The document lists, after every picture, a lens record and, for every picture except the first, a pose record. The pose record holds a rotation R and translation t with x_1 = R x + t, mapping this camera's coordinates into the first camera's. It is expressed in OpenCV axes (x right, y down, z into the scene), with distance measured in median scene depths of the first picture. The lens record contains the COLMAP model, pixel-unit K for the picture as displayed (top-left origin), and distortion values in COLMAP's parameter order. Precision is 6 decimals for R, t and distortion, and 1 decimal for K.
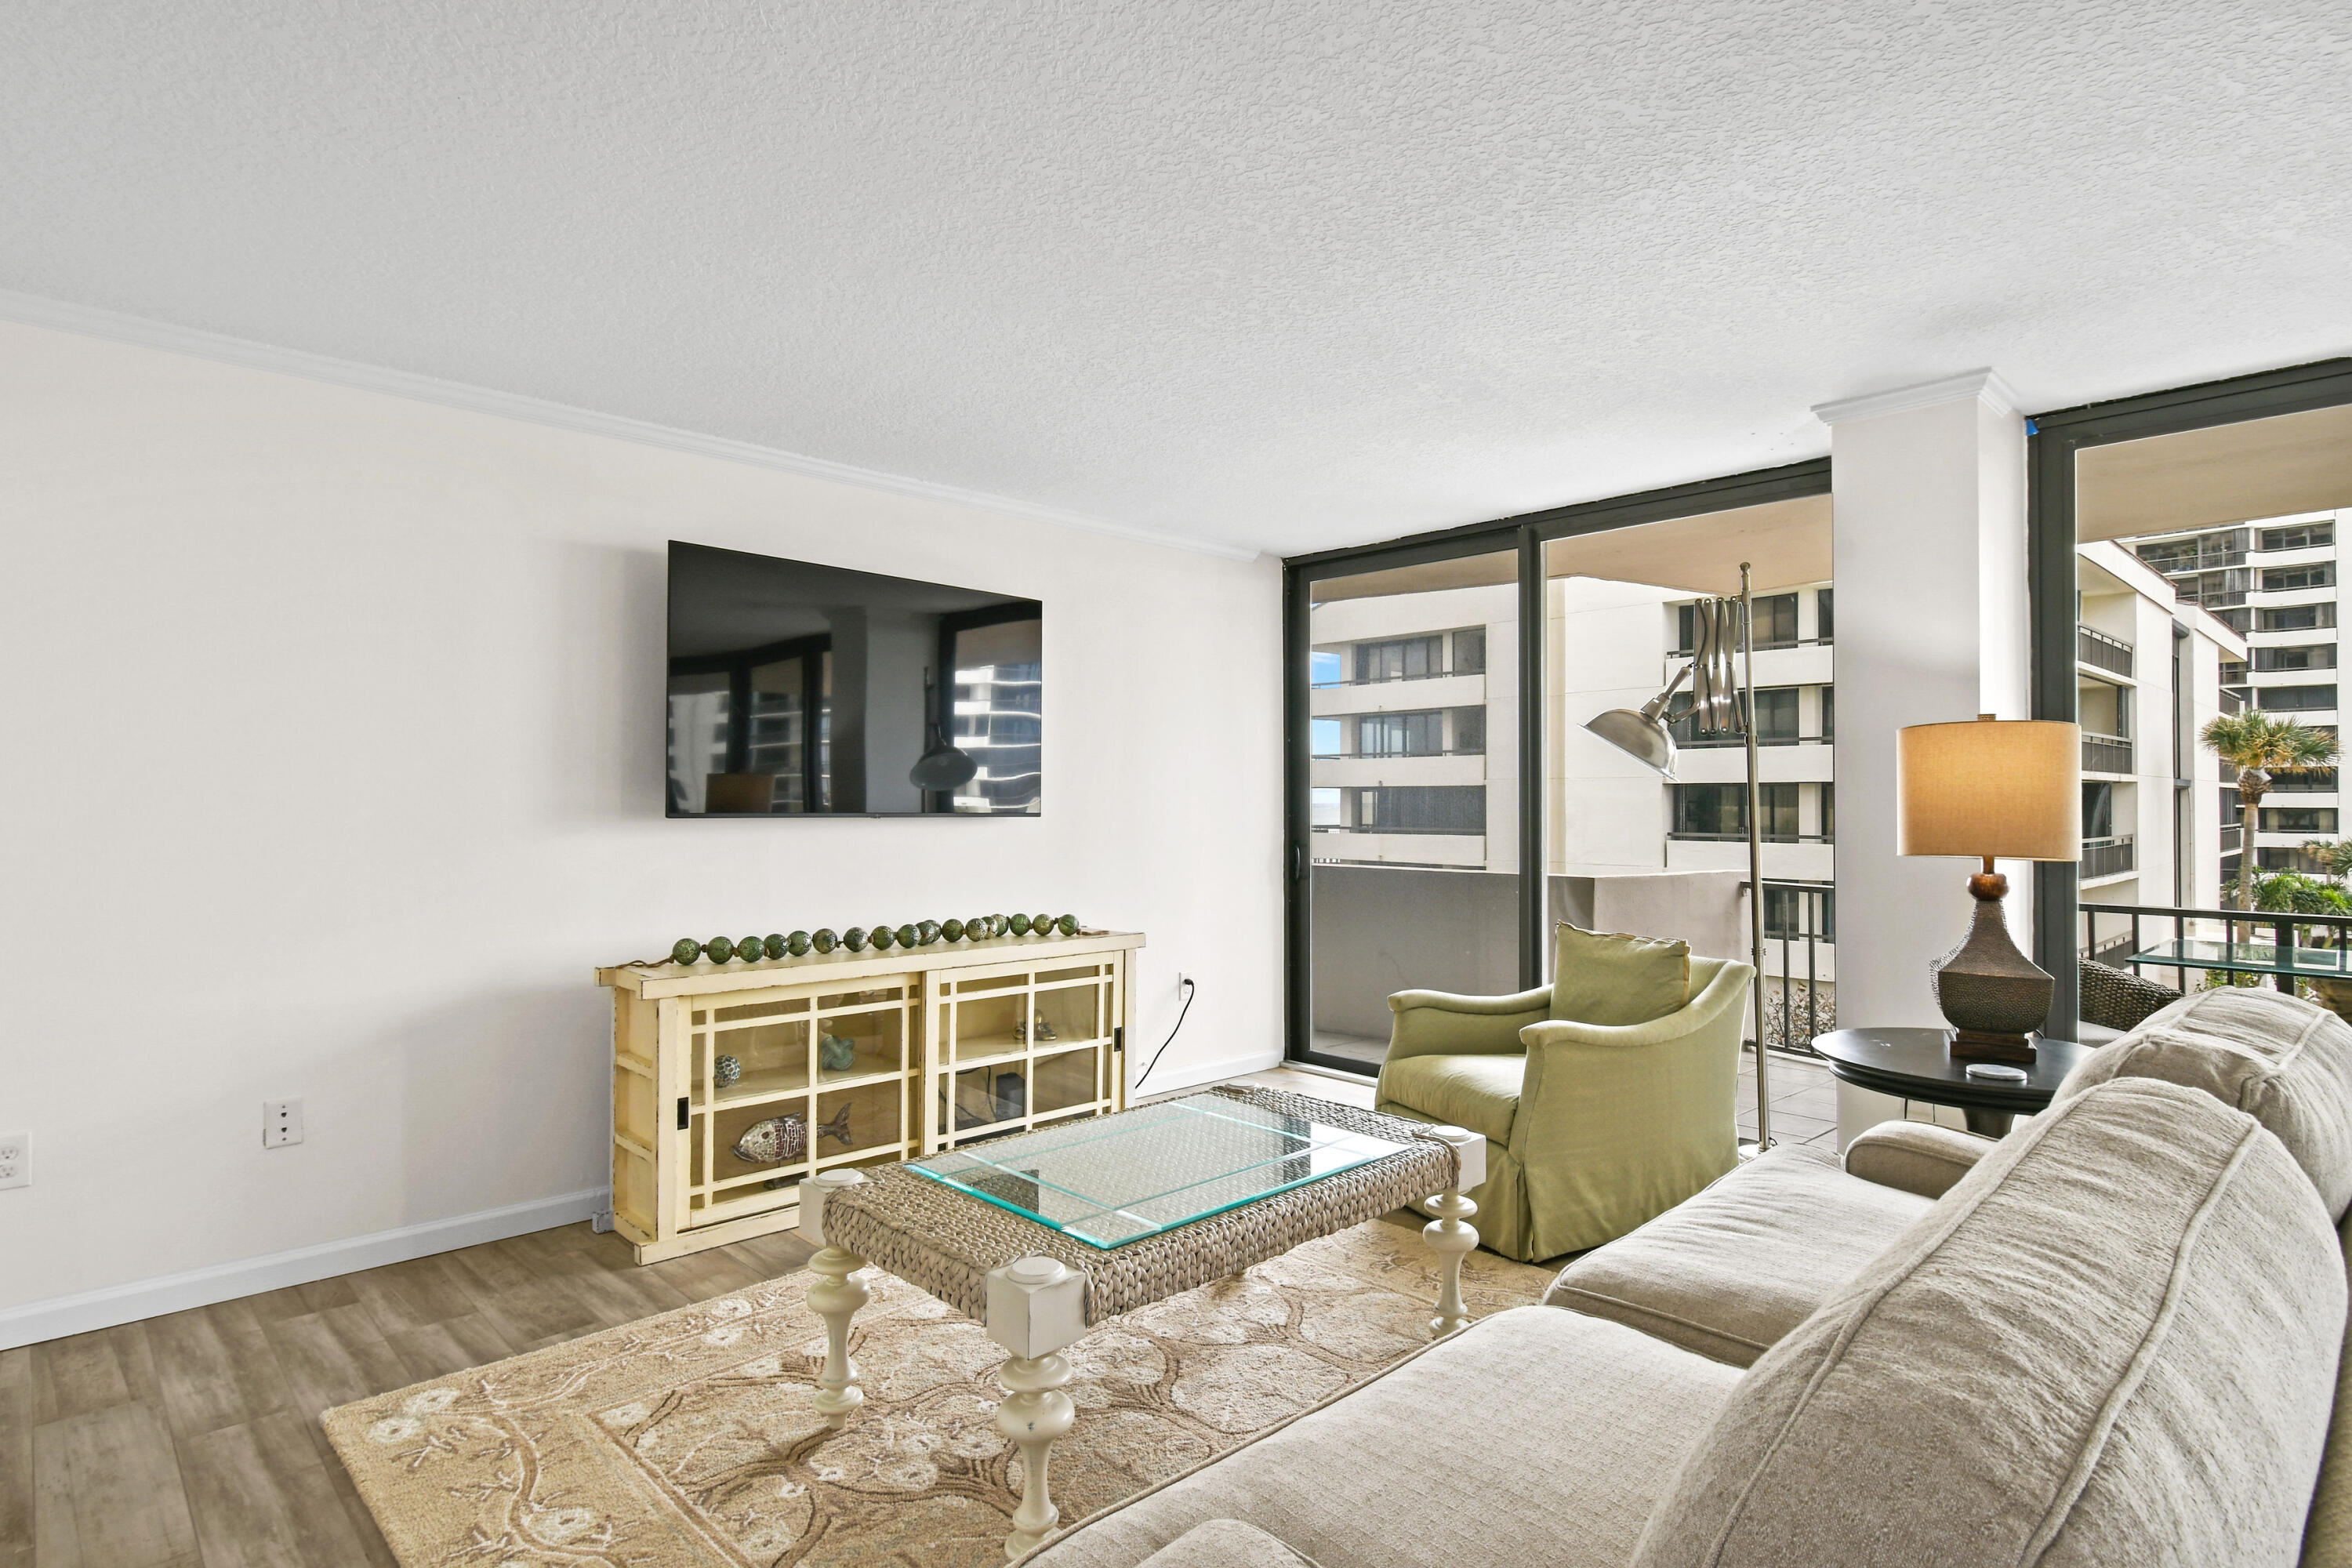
lens RADIAL K [[1213.8, 0, 1178.0], [0, 1213.8, 796.3], [0, 0, 1]] dist [-0.001391, -0.002579]
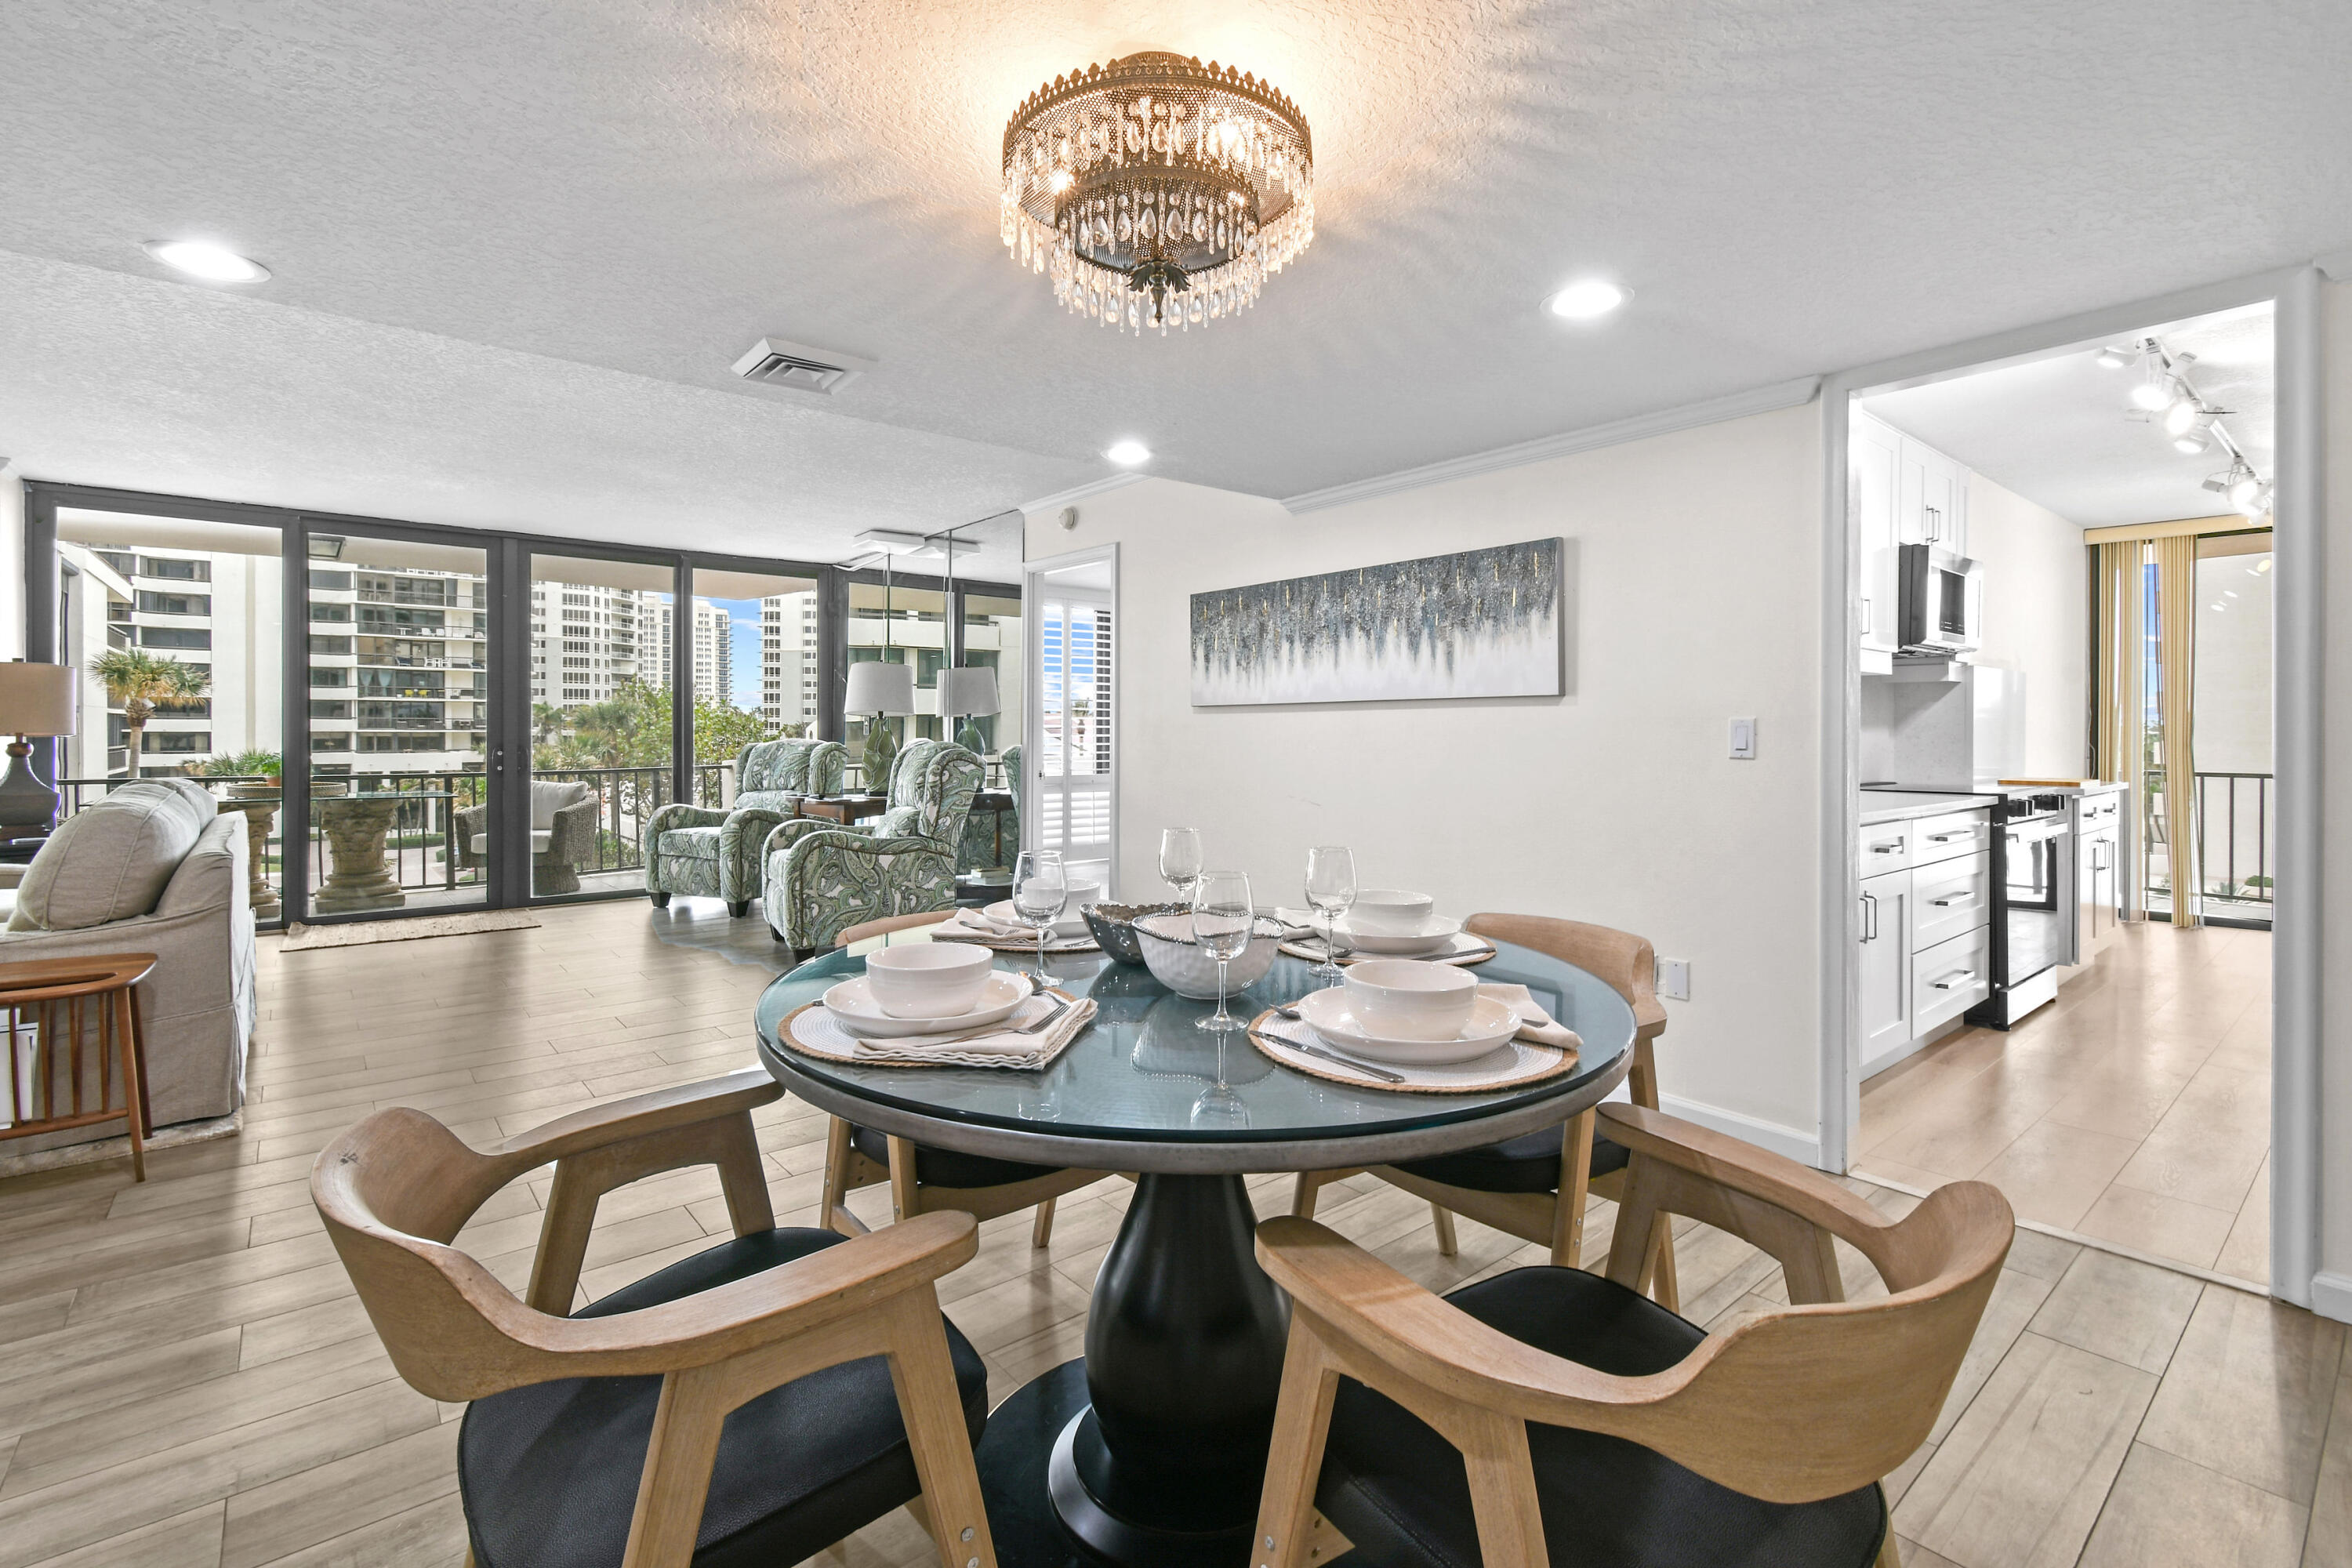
lens RADIAL K [[1059.2, 0, 1174.4], [0, 1059.2, 733.2], [0, 0, 1]] dist [0.012274, -0.007867]
pose [[0.070643, -0.003780, 0.997494, -0.423850], [-0.005222, 0.999978, 0.004159, 0.015373], [-0.997488, -0.005503, 0.070622, -0.445070]]
